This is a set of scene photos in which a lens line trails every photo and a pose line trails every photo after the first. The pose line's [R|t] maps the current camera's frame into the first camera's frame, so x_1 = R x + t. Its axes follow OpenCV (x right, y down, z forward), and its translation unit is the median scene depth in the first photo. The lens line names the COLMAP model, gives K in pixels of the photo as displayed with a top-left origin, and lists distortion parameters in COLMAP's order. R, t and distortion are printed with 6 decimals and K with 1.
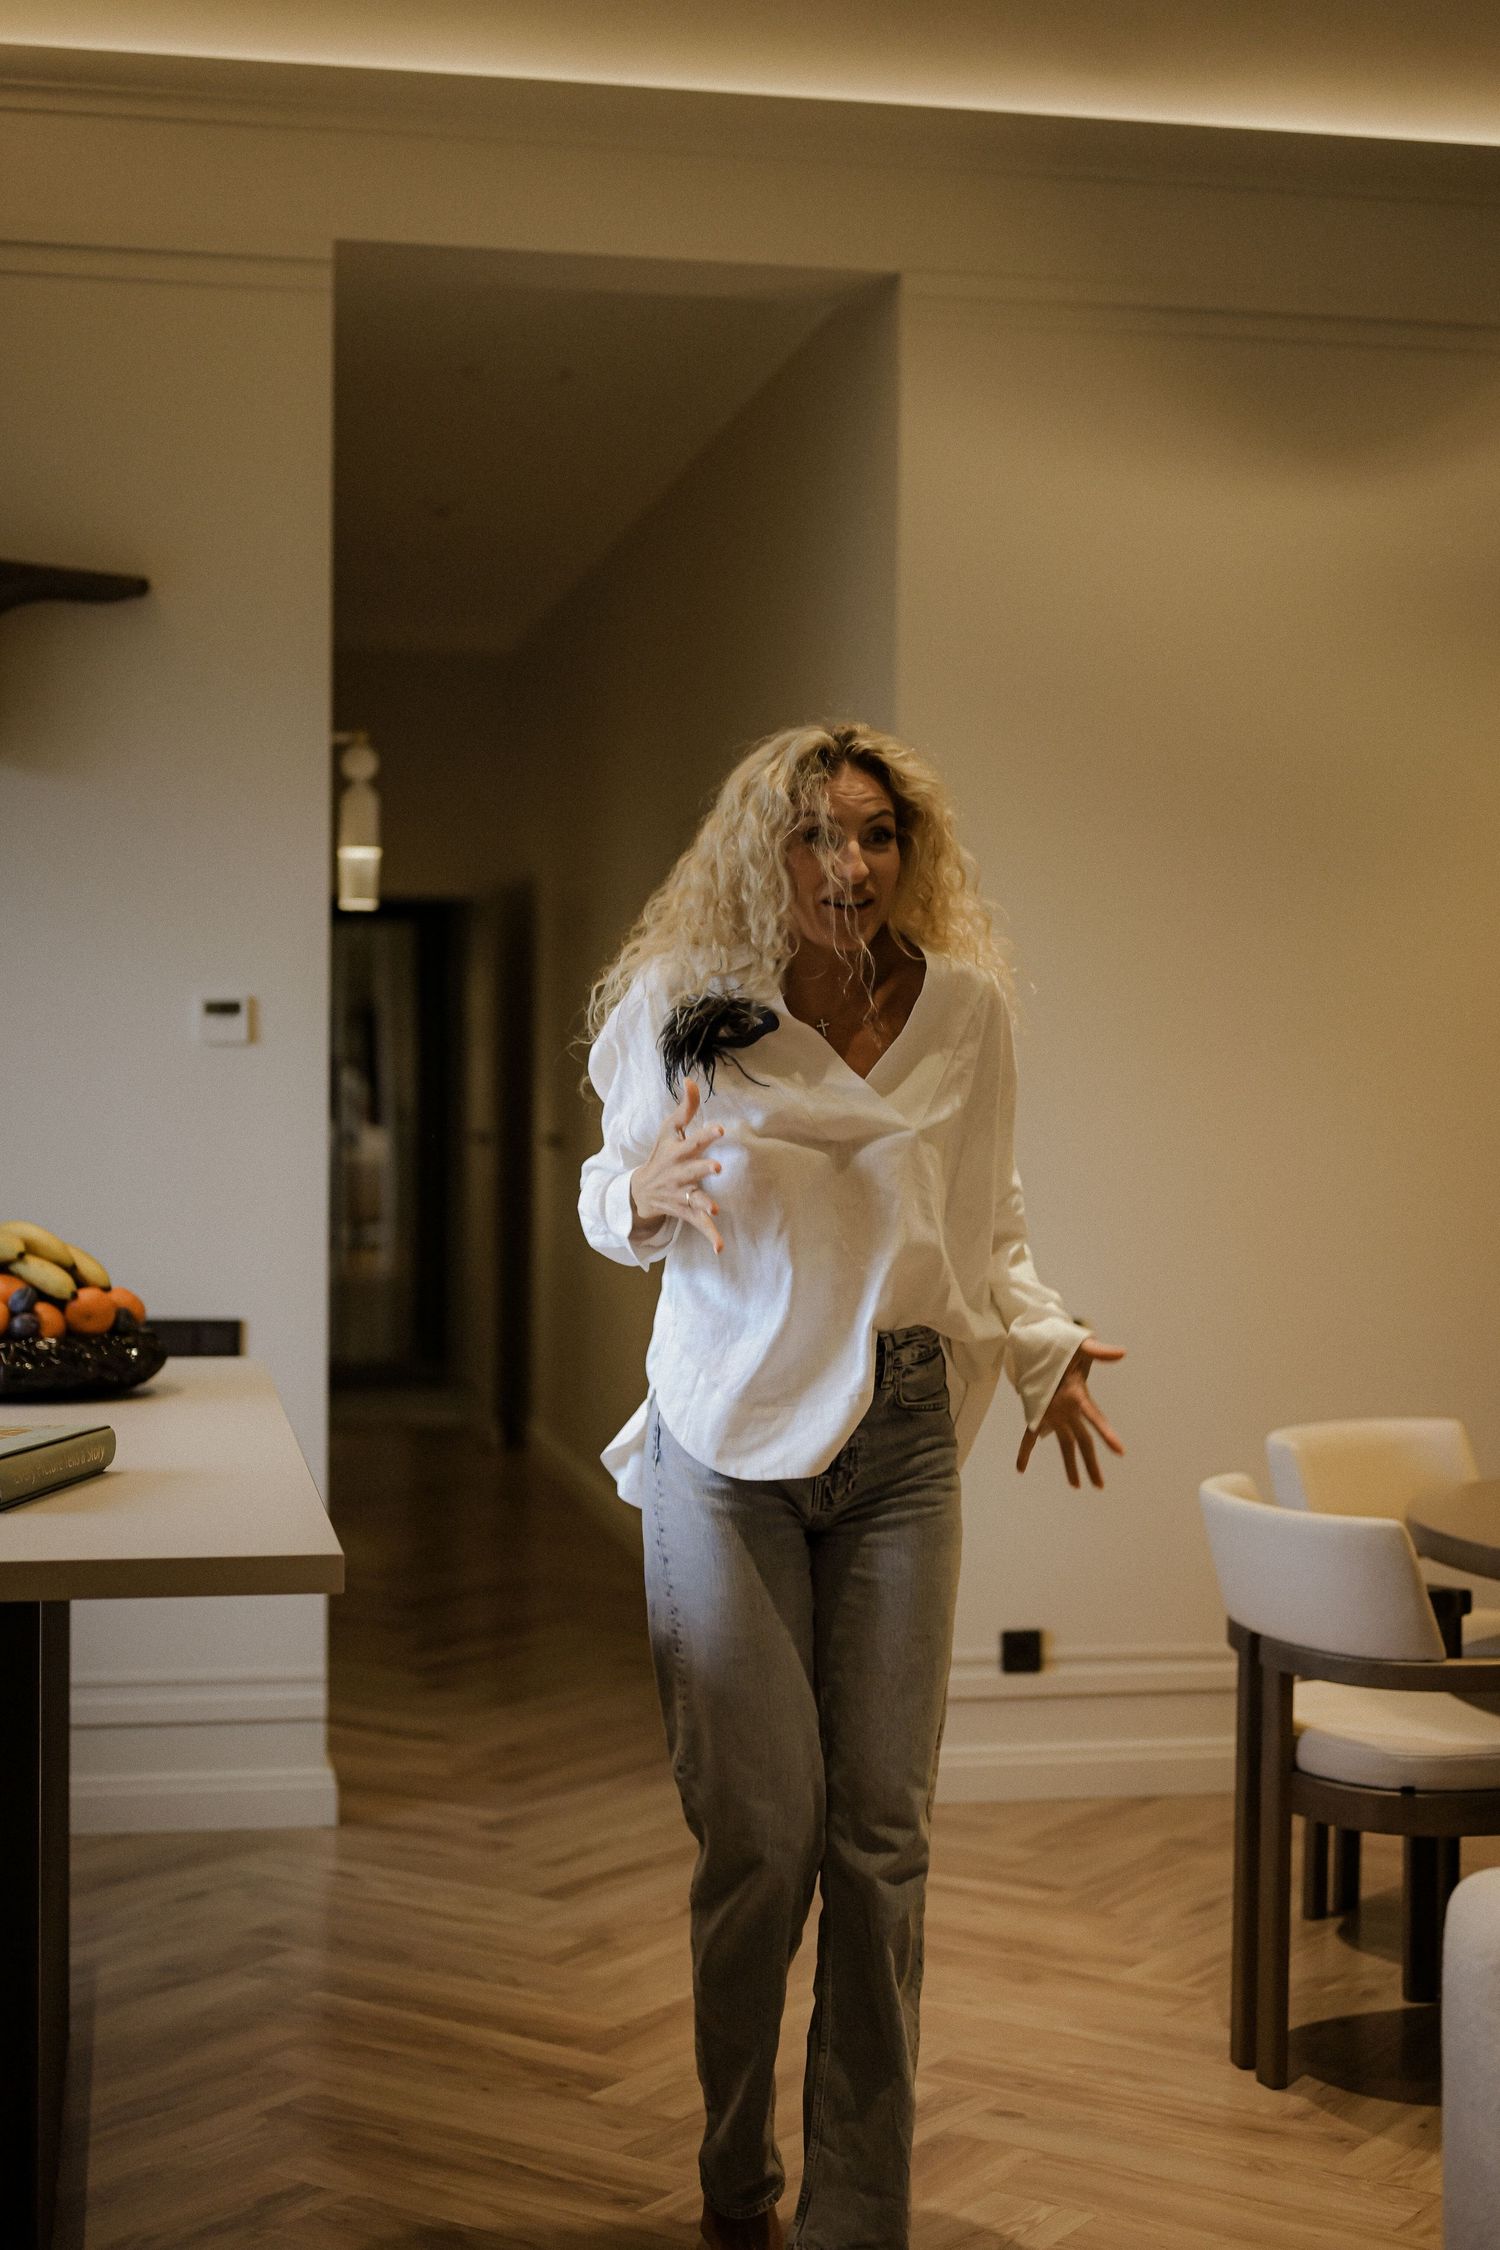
lens RADIAL K [[3301.4, 0, 756.5], [0, 3301.4, 1125.2], [0, 0, 1]] dist [-0.003542, 0.000000]
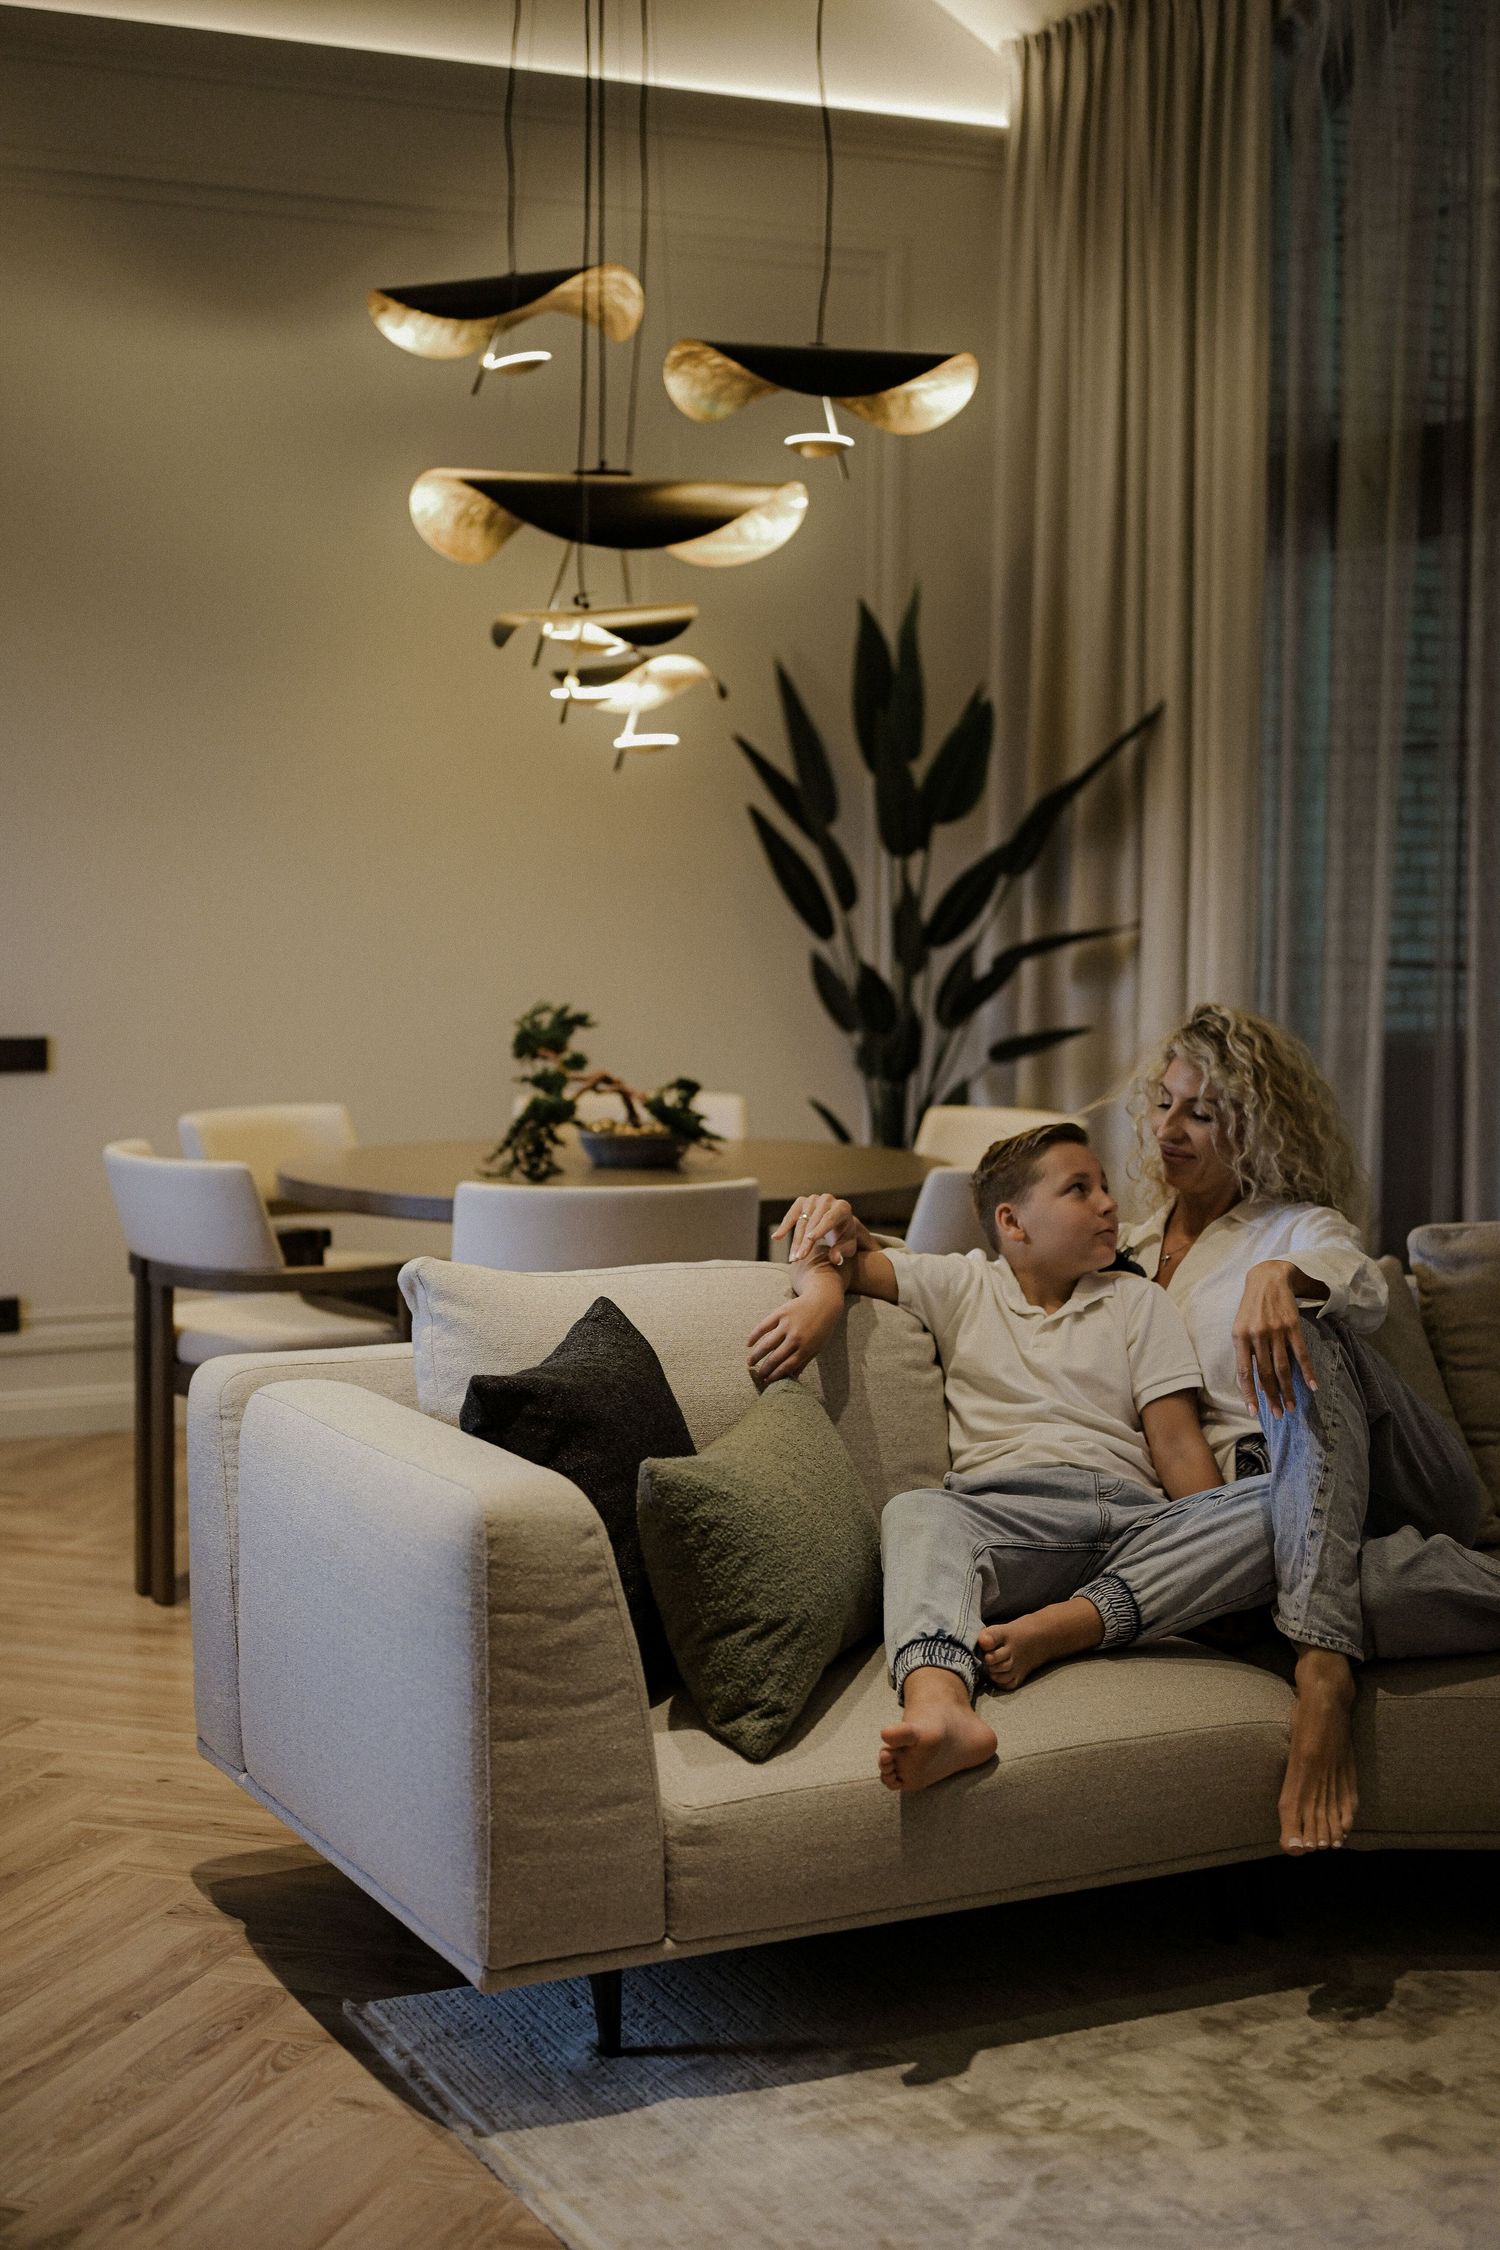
lens RADIAL K [[3301.4, 0, 752.0], [0, 3301.4, 1127.7], [0, 0, 1]] dist [-0.003542, 0.000000]
pose [[0.965552, -0.022799, 0.259210, 0.038912], [0.005786, 0.997789, 0.066209, 0.015870], [-0.260147, -0.062429, 0.963549, -0.245002]]
